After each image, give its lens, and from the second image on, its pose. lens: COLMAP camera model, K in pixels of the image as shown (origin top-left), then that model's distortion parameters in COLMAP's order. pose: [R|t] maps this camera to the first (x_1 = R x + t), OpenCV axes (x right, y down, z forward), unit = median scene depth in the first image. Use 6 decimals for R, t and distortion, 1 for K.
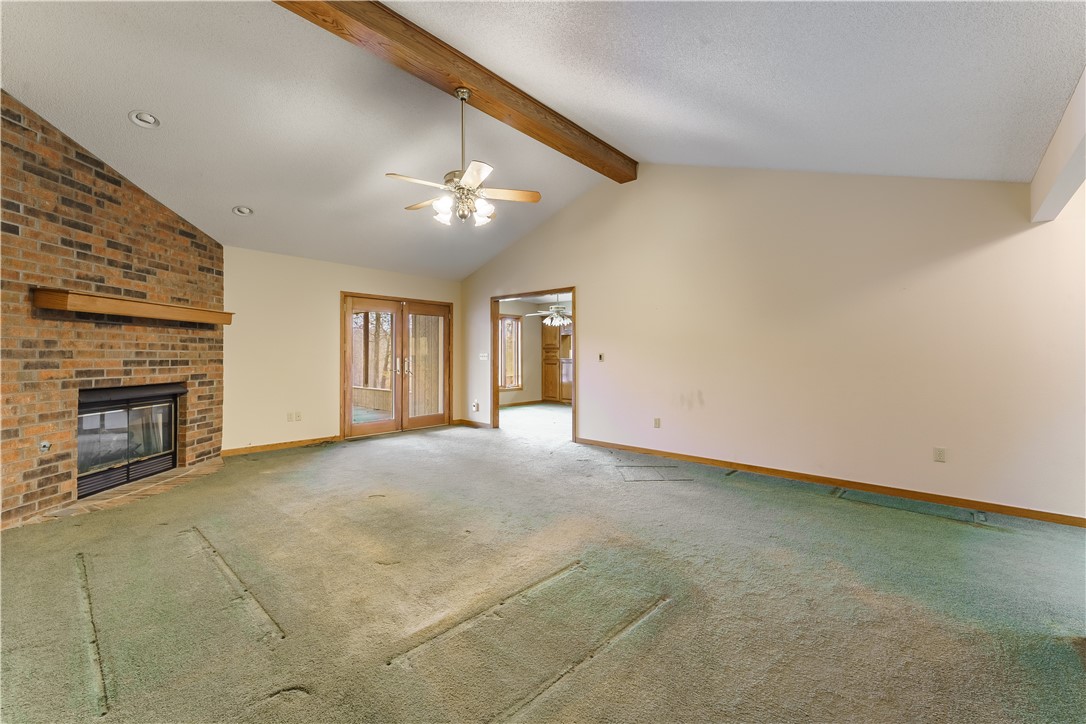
lens RADIAL K [[448.4, 0, 547.1], [0, 448.4, 362.9], [0, 0, 1]] dist [0.013126, -0.000550]
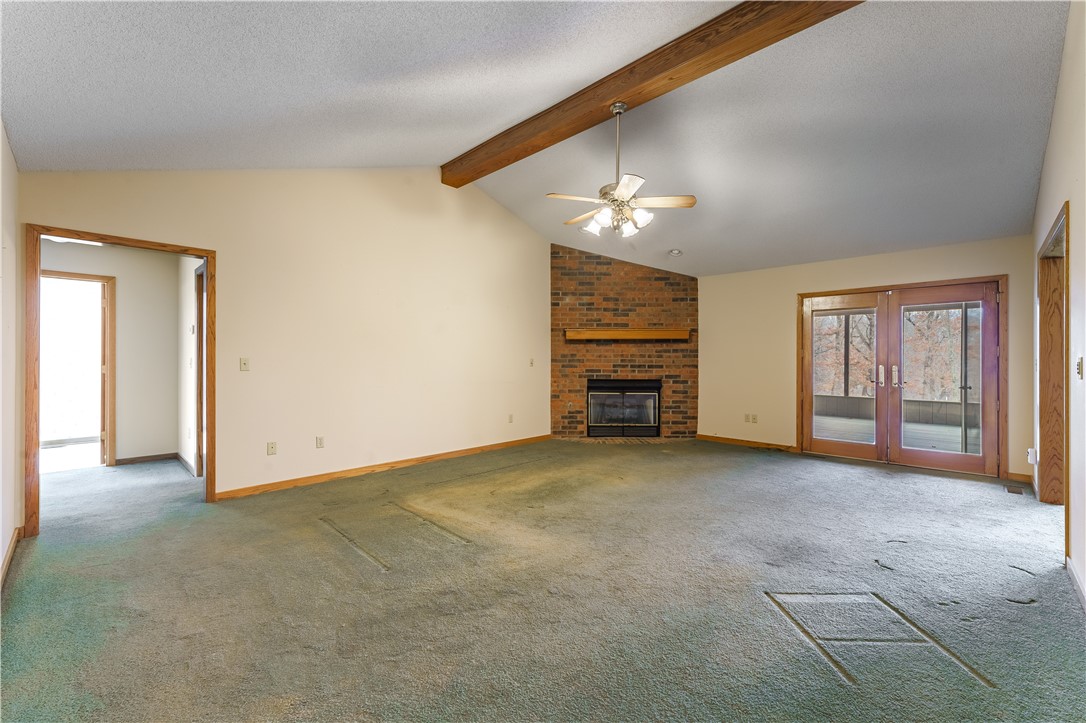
lens RADIAL K [[448.4, 0, 547.1], [0, 448.4, 362.4], [0, 0, 1]] dist [0.013126, -0.000550]
pose [[-0.022922, 0.003511, -0.999731, 0.751574], [-0.020023, 0.999792, 0.003970, -0.013868], [0.999537, 0.020109, -0.022846, 0.752979]]
